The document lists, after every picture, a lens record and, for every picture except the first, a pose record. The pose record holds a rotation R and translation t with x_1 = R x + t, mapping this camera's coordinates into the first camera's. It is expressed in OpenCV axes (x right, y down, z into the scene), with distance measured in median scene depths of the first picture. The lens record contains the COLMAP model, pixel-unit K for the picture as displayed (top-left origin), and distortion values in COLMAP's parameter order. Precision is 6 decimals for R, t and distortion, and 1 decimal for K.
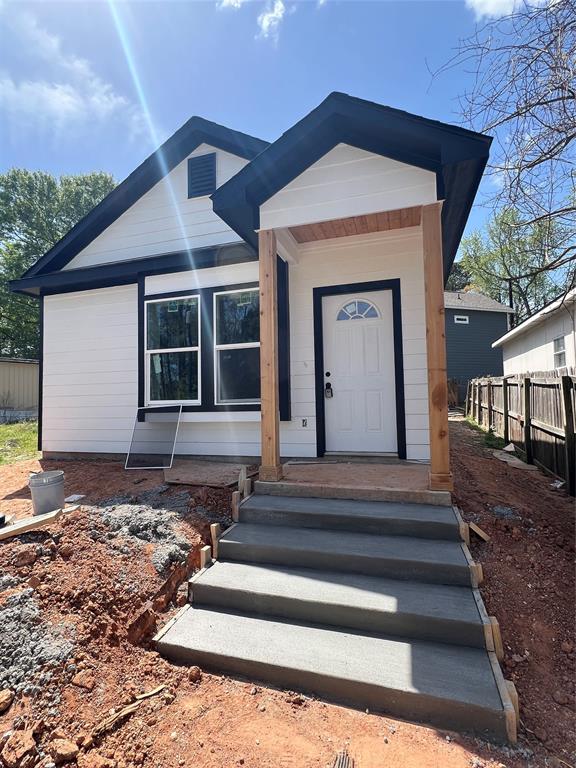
lens RADIAL K [[379.6, 0, 289.6], [0, 379.6, 384.3], [0, 0, 1]] dist [-0.021558, 0.001547]
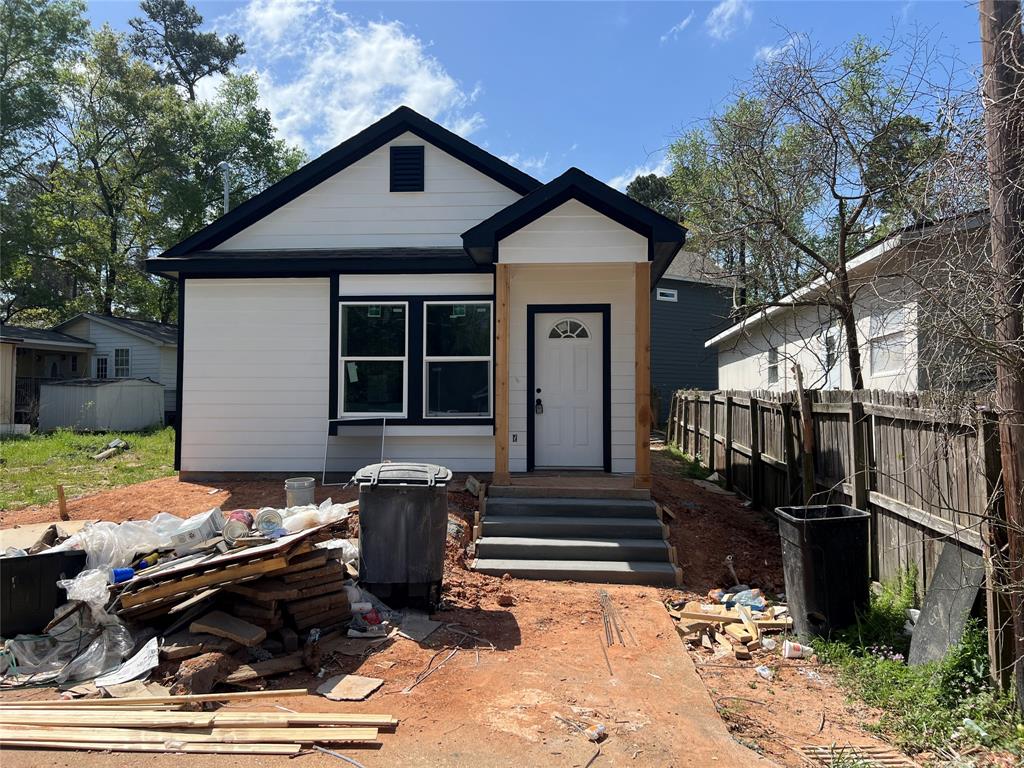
lens RADIAL K [[779.1, 0, 512.1], [0, 779.1, 381.8], [0, 0, 1]] dist [0.012088, -0.000937]
pose [[0.972349, 0.032755, 0.231225, -0.411100], [-0.032436, 0.999460, -0.005180, -0.033829], [-0.231270, -0.002464, 0.972886, -0.922469]]
